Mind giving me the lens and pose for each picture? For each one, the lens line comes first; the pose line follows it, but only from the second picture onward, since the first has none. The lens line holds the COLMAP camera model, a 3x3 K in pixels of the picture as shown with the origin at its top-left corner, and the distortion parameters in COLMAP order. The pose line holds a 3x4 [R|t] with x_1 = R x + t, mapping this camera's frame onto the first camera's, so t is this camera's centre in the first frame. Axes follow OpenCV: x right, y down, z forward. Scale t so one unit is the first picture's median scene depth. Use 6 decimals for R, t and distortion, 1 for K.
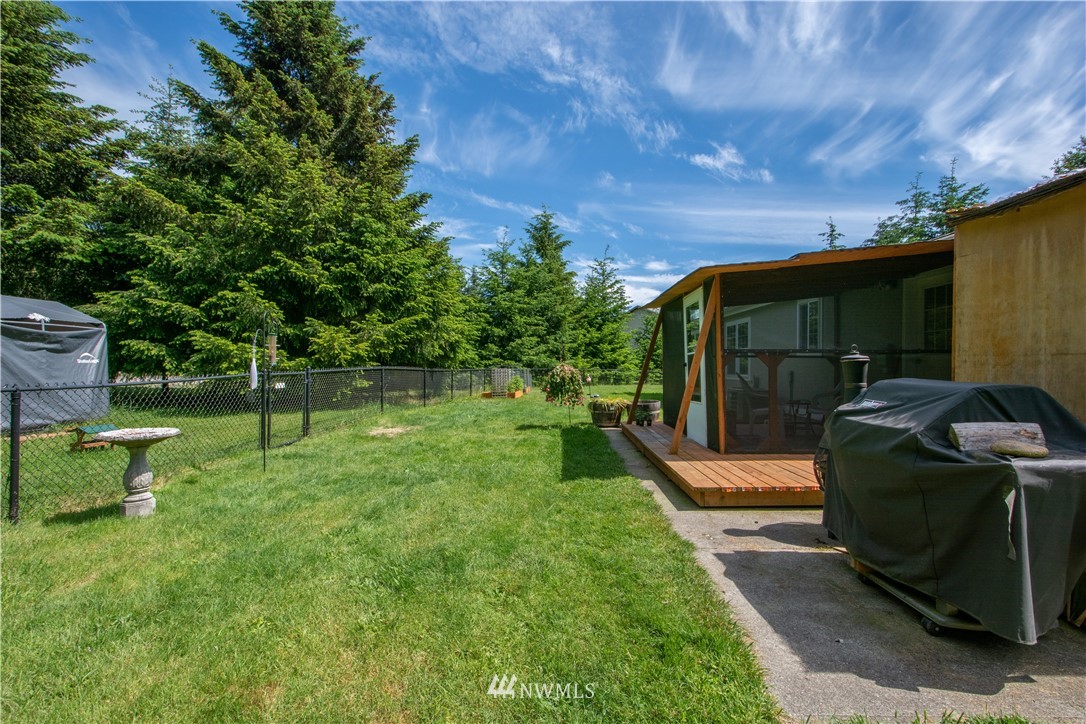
lens RADIAL K [[478.3, 0, 543.0], [0, 478.3, 362.0], [0, 0, 1]] dist [0.001803, -0.013833]
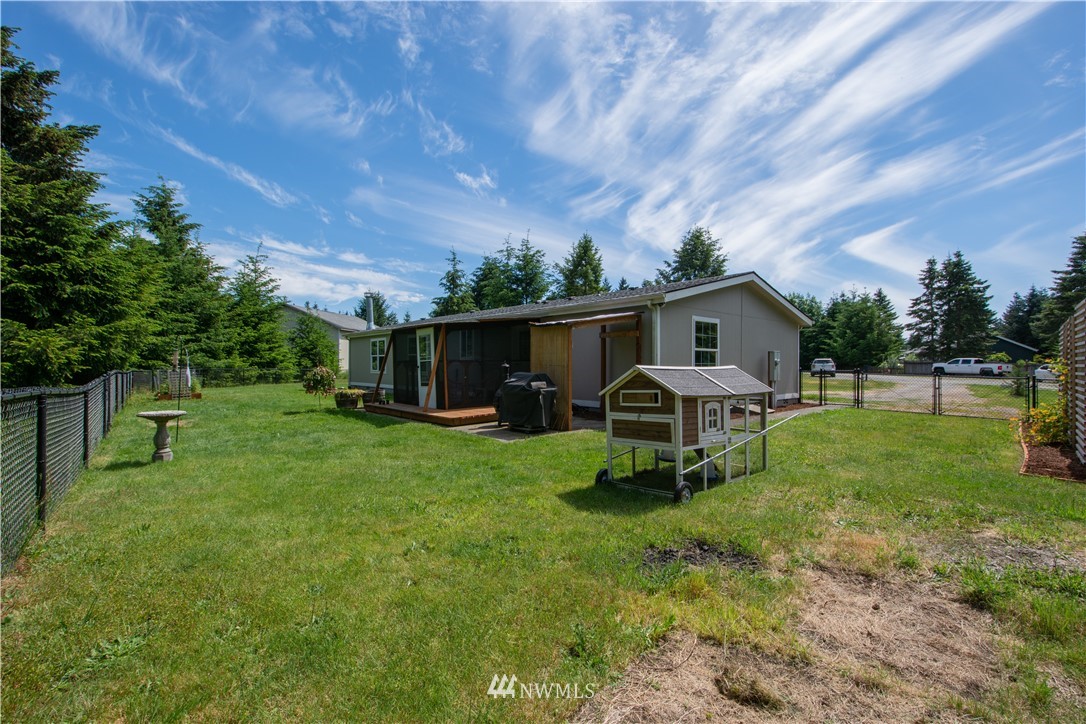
lens RADIAL K [[465.5, 0, 542.9], [0, 465.5, 354.1], [0, 0, 1]] dist [-0.000345, -0.000231]
pose [[0.733683, 0.006273, 0.679463, -0.117178], [0.000669, 0.999950, -0.009955, -0.005224], [-0.679491, 0.007759, 0.733642, -0.132298]]
